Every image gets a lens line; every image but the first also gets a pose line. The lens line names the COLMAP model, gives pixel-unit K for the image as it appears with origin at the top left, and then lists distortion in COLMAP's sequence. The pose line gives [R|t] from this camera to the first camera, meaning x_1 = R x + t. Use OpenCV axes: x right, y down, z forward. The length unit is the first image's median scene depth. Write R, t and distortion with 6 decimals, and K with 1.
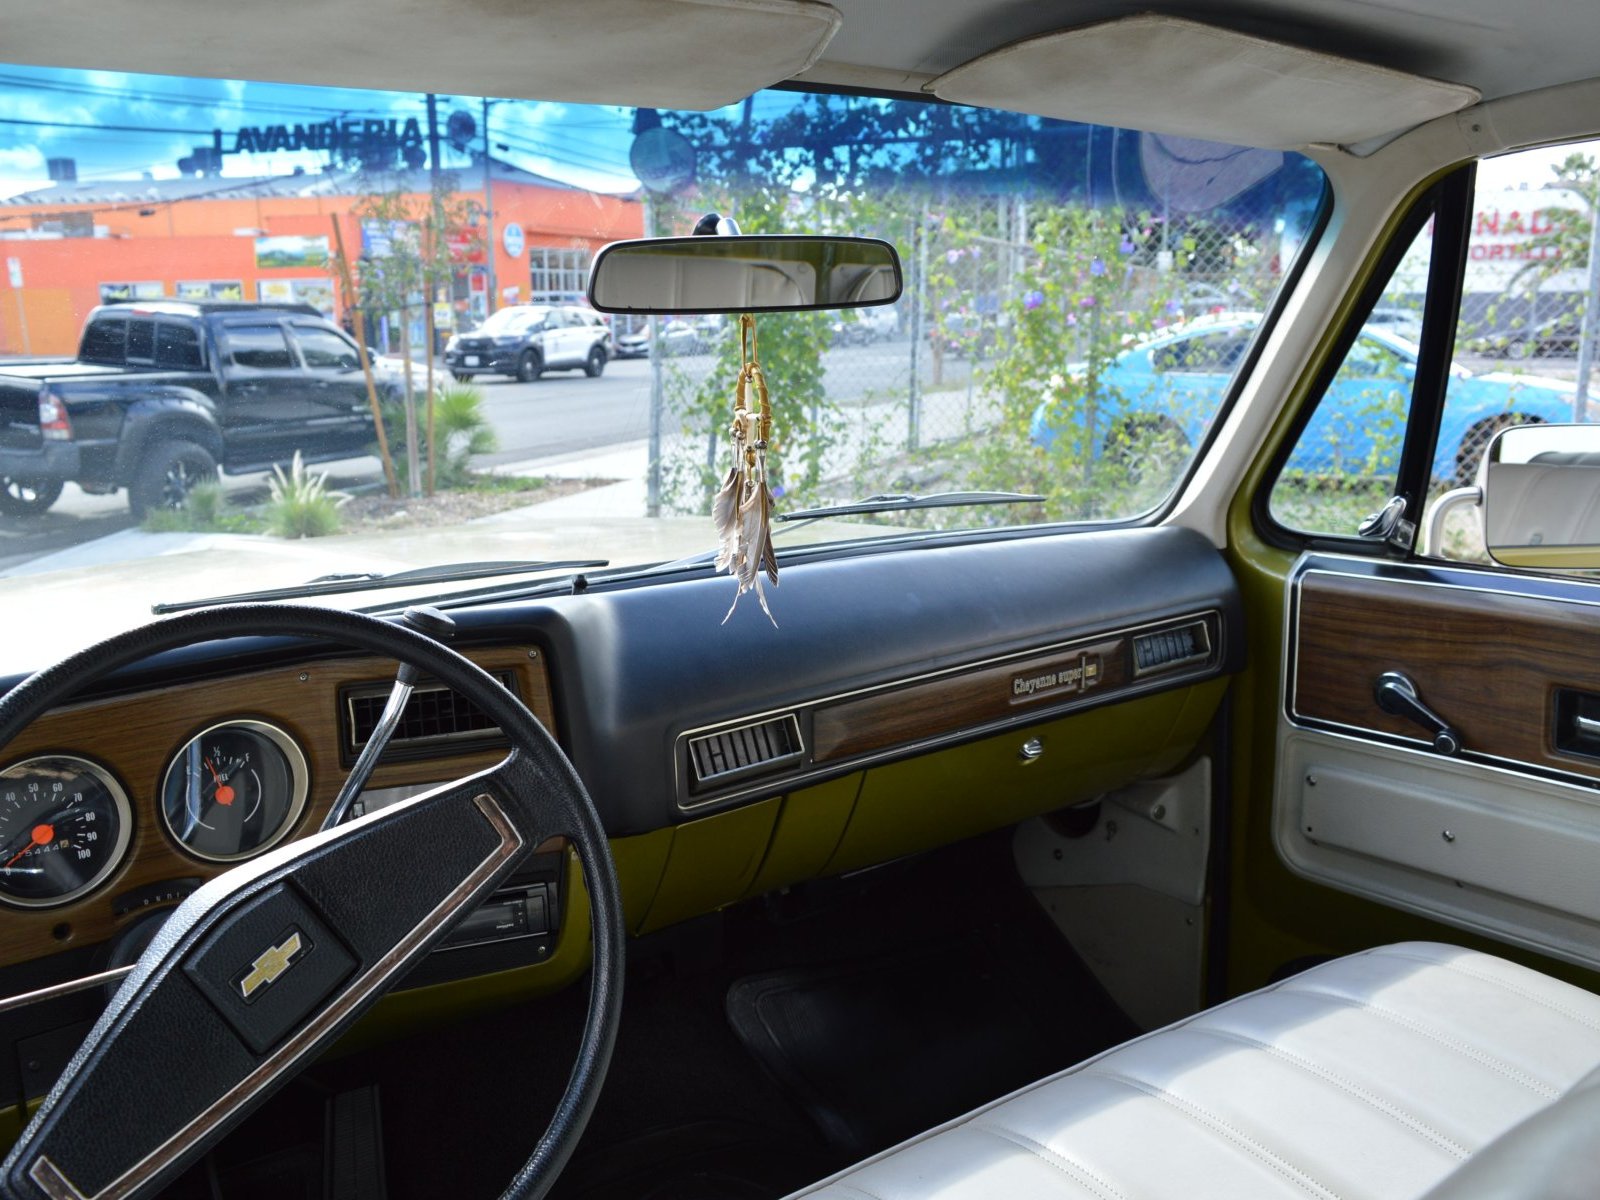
lens RADIAL K [[1414.4, 0, 783.7], [0, 1414.4, 599.0], [0, 0, 1]] dist [-0.021899, 0.014945]
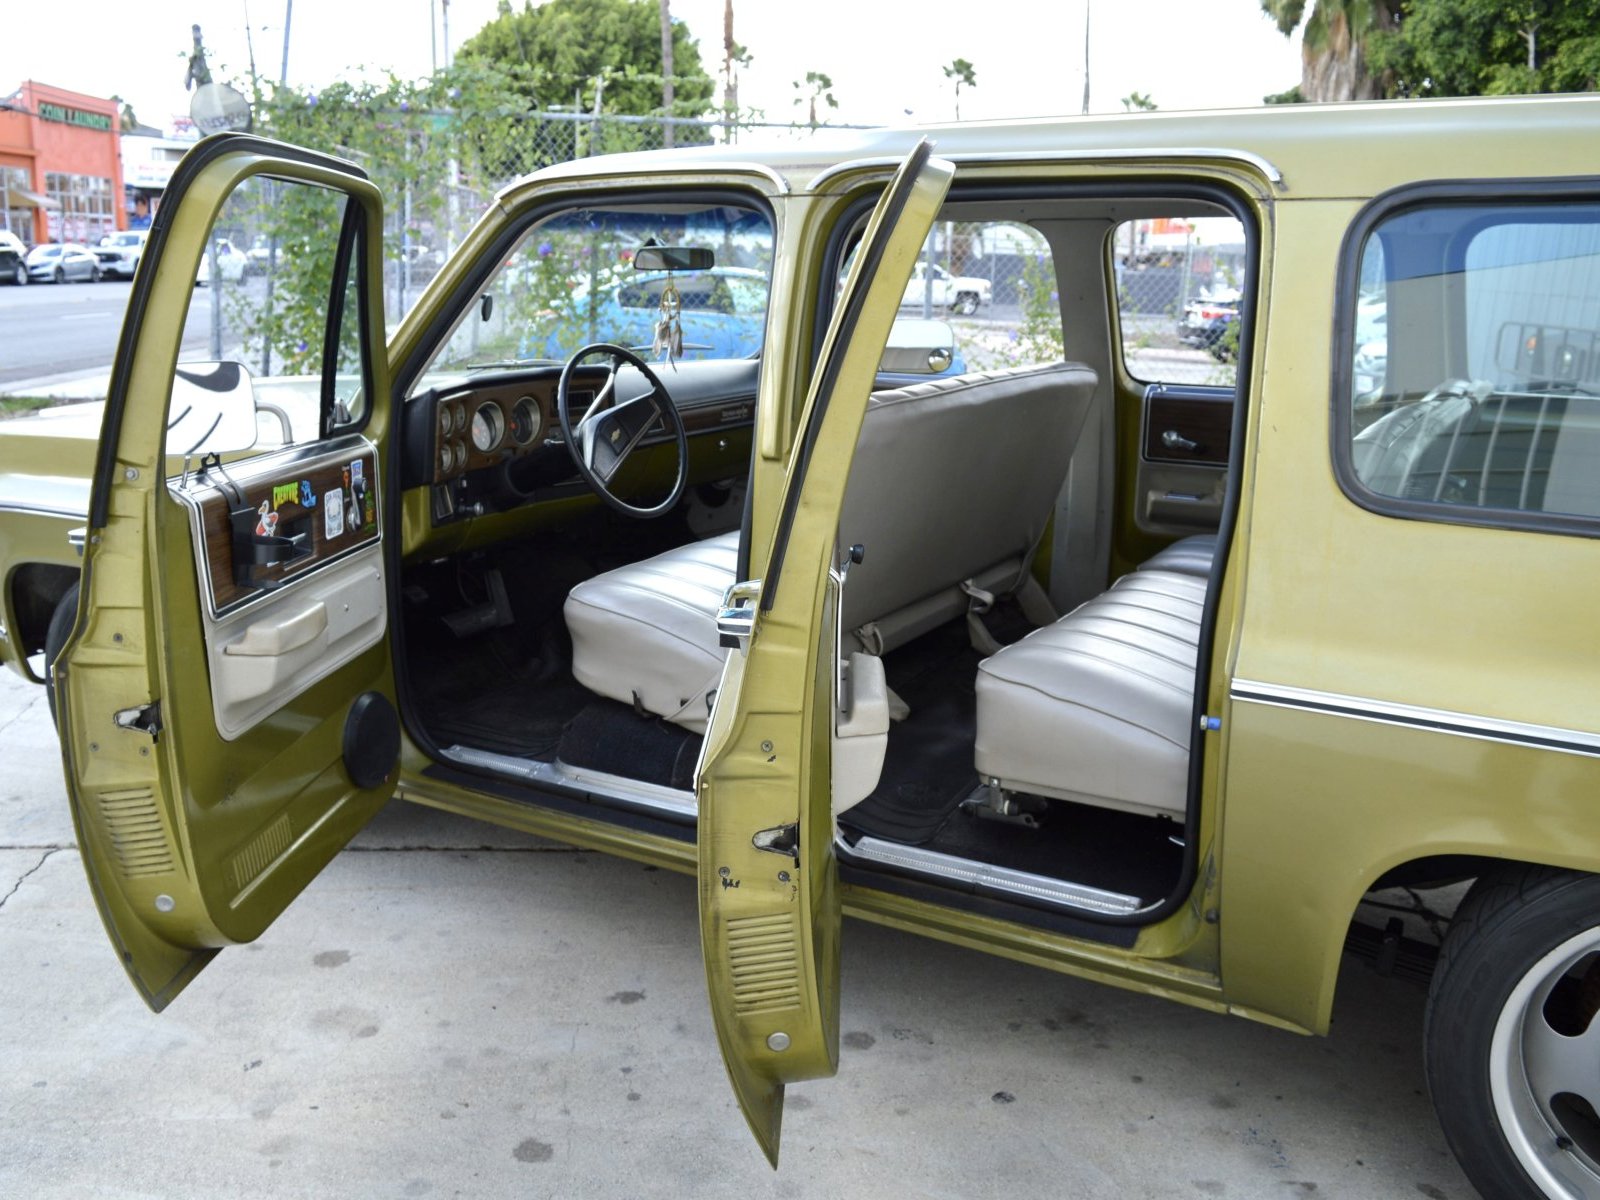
lens RADIAL K [[1414.4, 0, 783.7], [0, 1414.4, 599.0], [0, 0, 1]] dist [-0.021899, 0.014945]
pose [[0.918471, -0.053734, 0.391822, -0.075701], [0.037461, 0.998093, 0.049066, 0.027294], [-0.393711, -0.030388, 0.918732, -0.142175]]
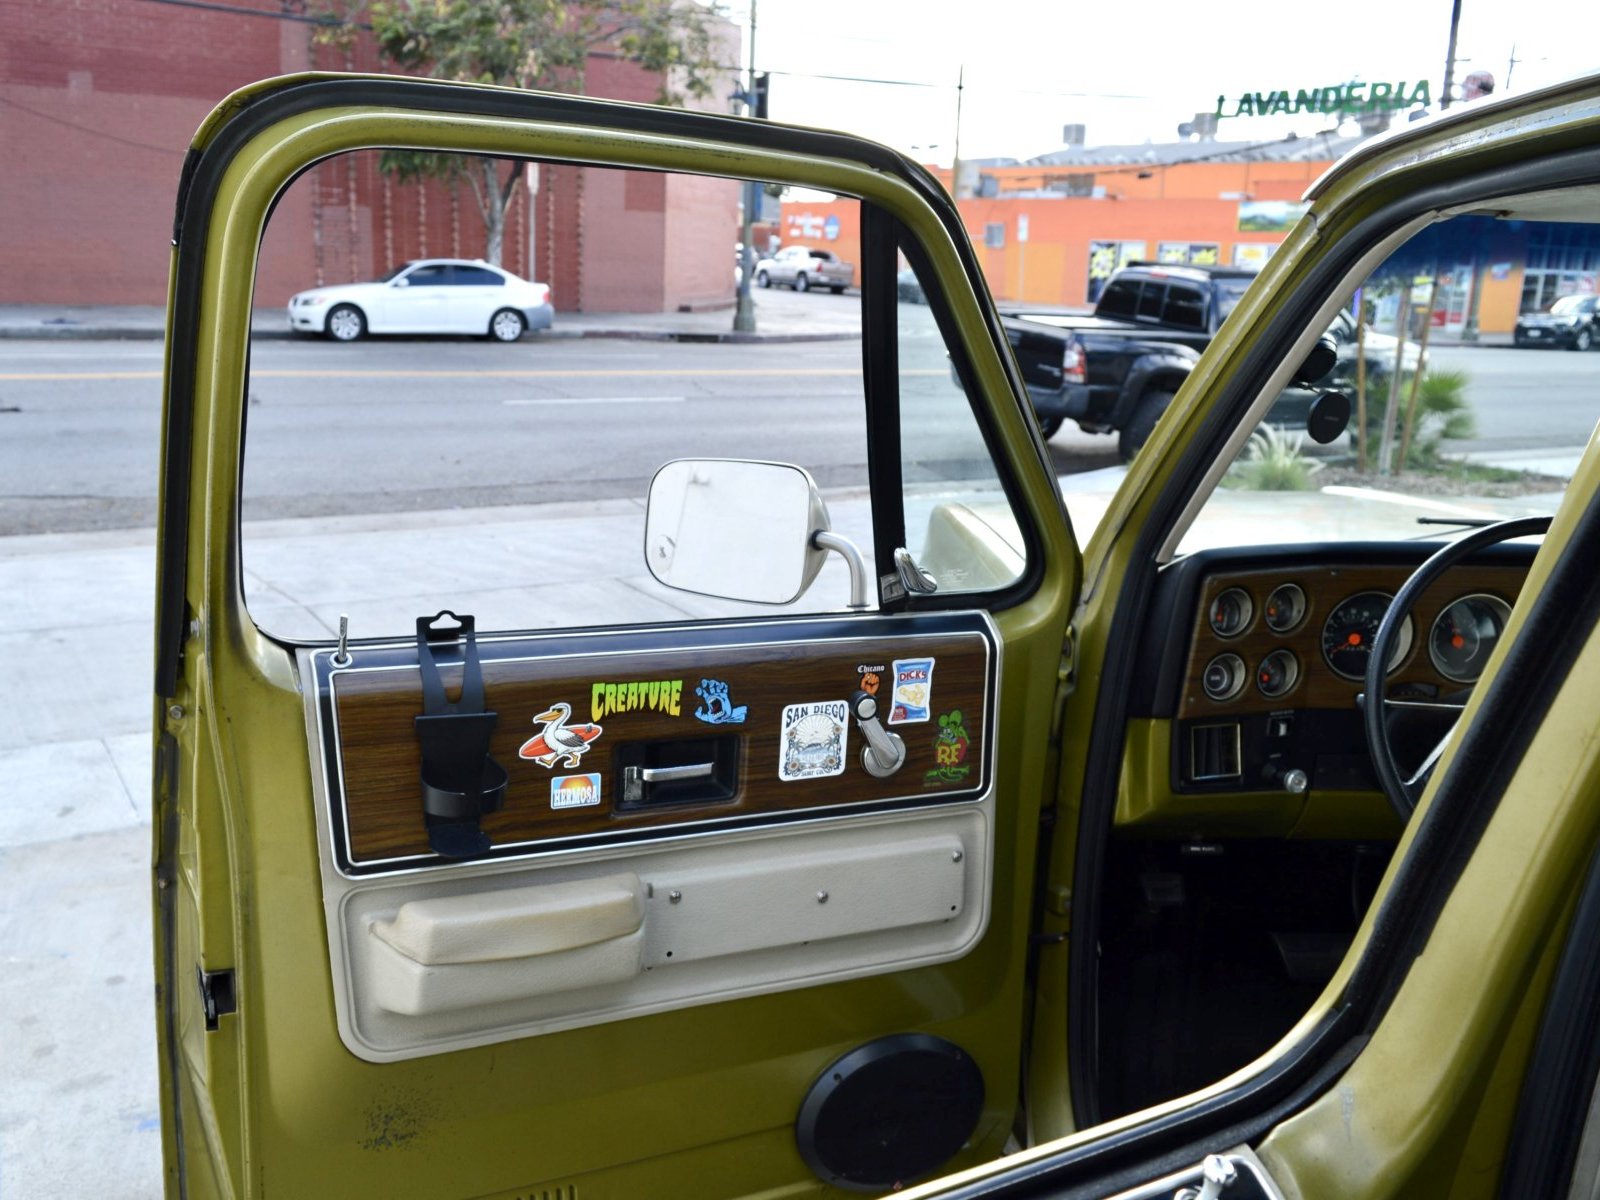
lens RADIAL K [[1414.4, 0, 783.7], [0, 1414.4, 599.0], [0, 0, 1]] dist [-0.021899, 0.014945]
pose [[0.799256, 0.181684, -0.572871, -0.009261], [-0.167497, 0.982782, 0.077998, 0.007449], [0.577178, 0.033613, 0.815926, -0.052844]]
